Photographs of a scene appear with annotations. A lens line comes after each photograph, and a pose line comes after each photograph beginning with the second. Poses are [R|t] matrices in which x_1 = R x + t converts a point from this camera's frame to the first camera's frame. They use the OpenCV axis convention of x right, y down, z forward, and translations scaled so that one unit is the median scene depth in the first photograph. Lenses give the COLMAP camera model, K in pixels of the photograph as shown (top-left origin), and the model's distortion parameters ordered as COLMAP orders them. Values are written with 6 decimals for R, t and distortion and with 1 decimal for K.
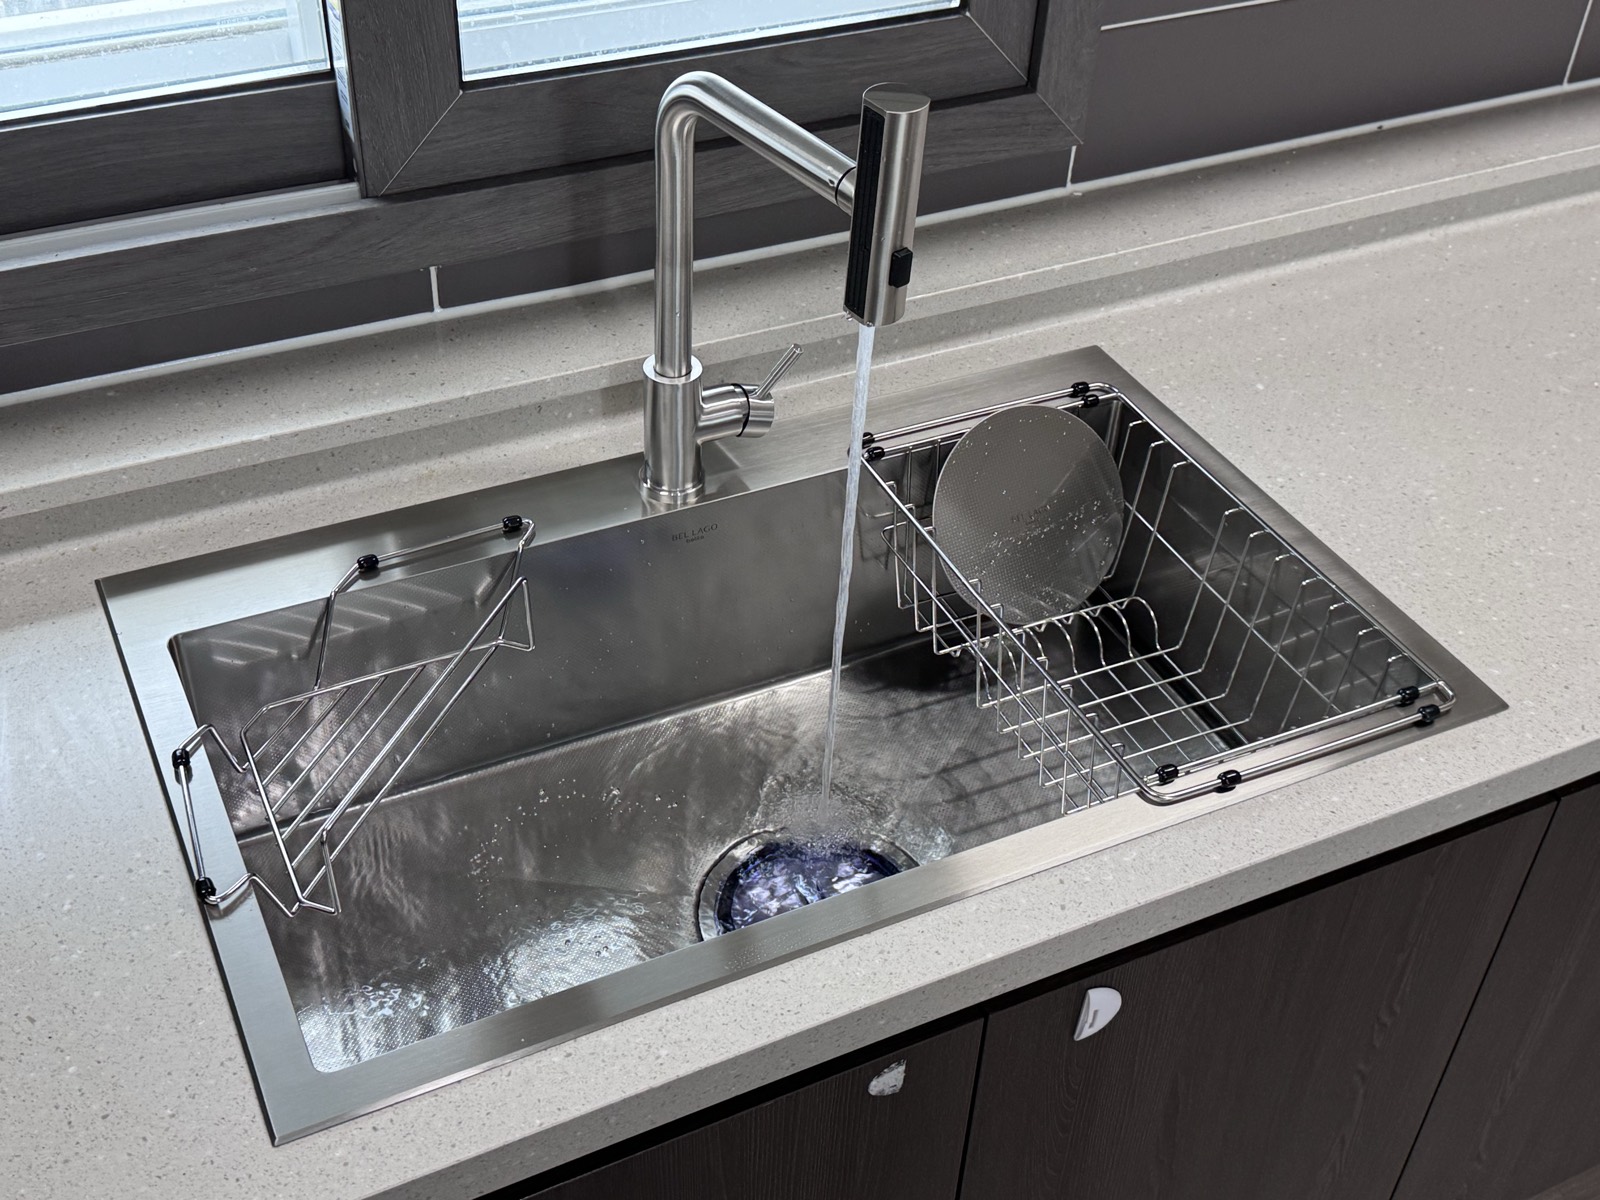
lens RADIAL K [[1815.1, 0, 795.1], [0, 1815.1, 590.2], [0, 0, 1]] dist [0.214693, -0.550794]
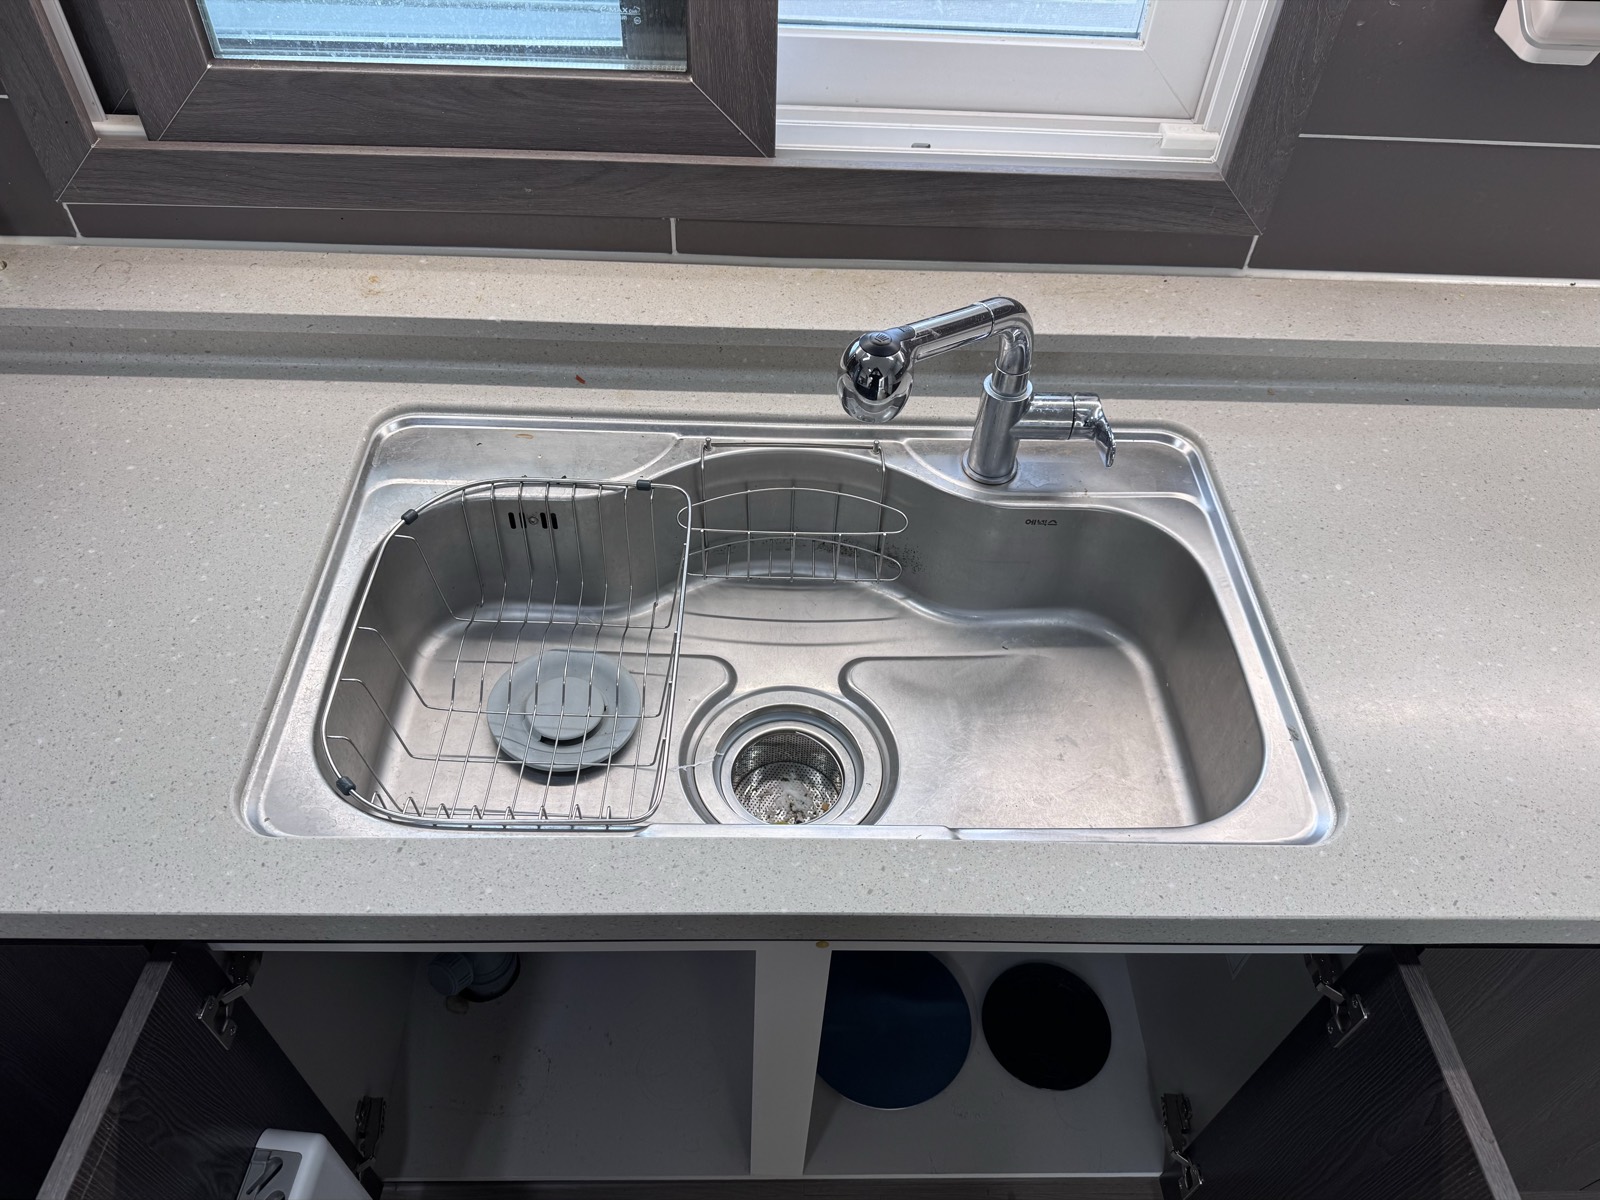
lens RADIAL K [[1150.3, 0, 798.1], [0, 1150.3, 607.5], [0, 0, 1]] dist [0.011922, -0.028740]
pose [[0.906096, 0.310992, -0.286836, 0.201120], [-0.268814, 0.946734, 0.177296, -0.086944], [0.326695, -0.083542, 0.941430, 0.257900]]
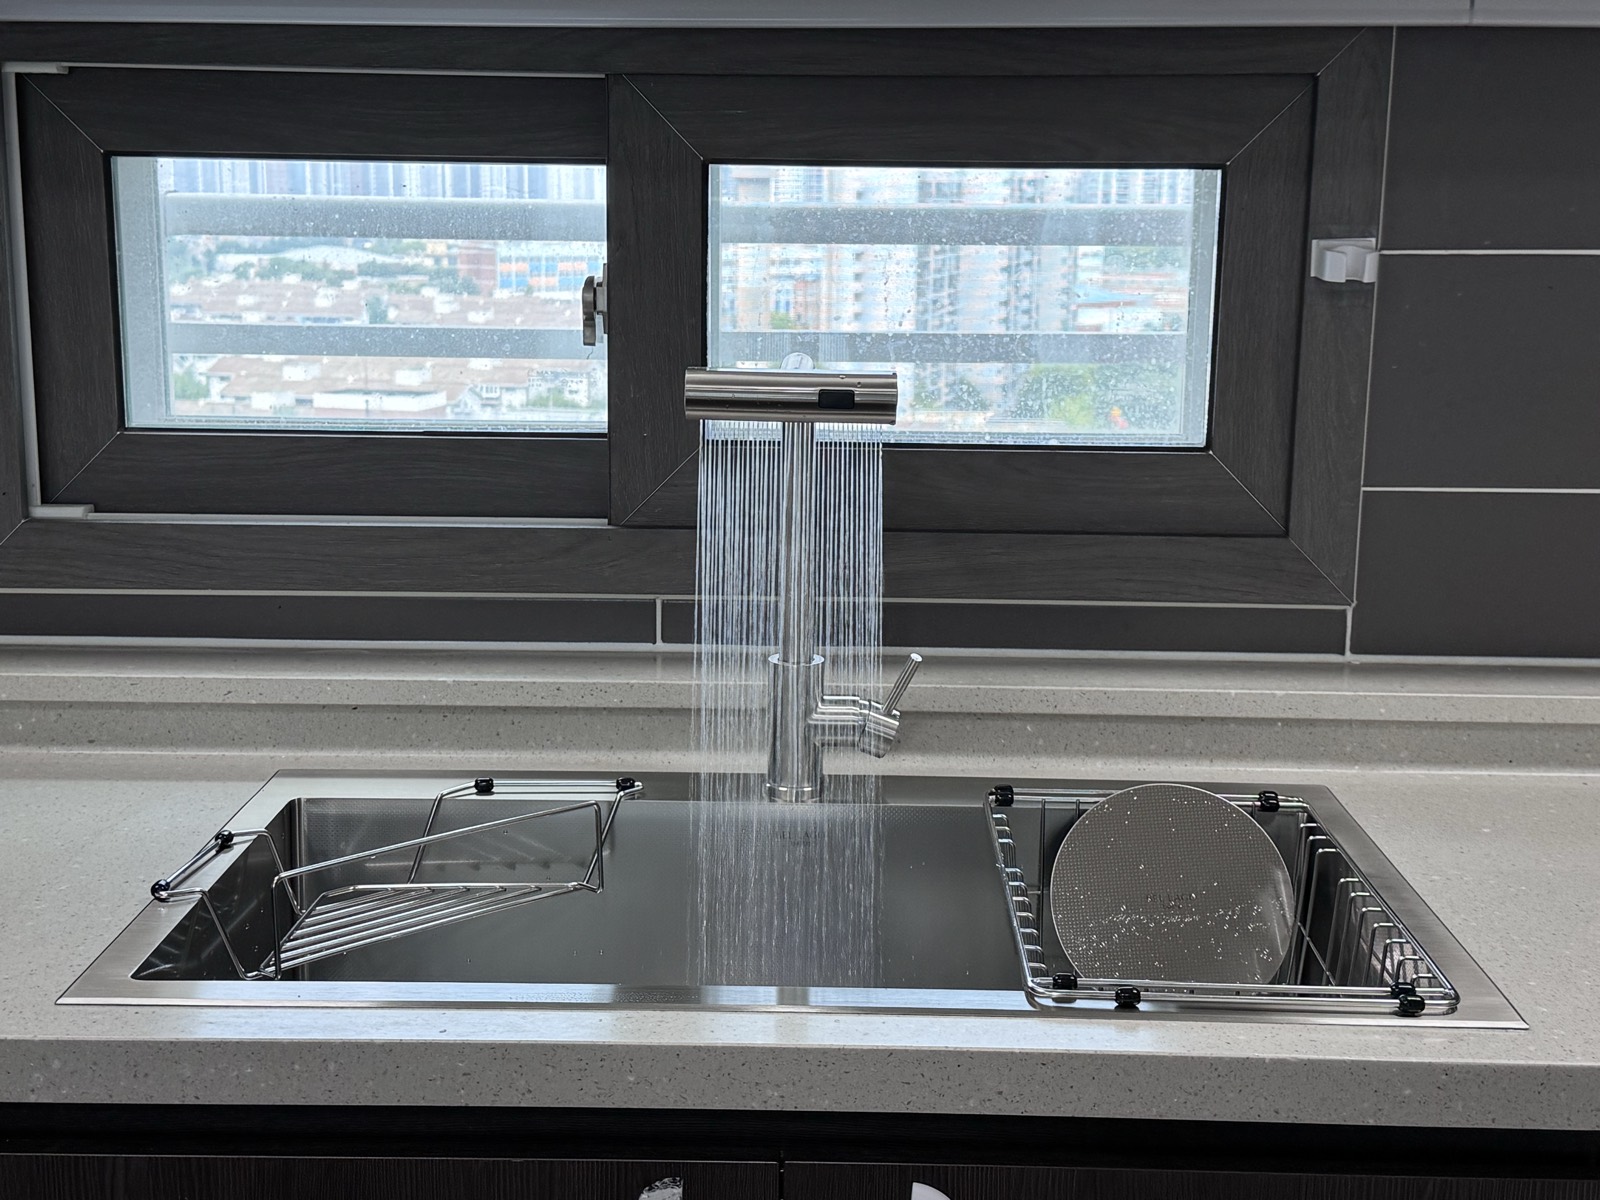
lens RADIAL K [[2128.7, 0, 800.0], [0, 2128.7, 600.0], [0, 0, 1]] dist [0.128584, -0.032118]
pose [[0.892066, 0.052926, -0.448794, 0.468852], [-0.264225, 0.866759, -0.422983, 0.355377], [0.366610, 0.495911, 0.787191, 0.016888]]
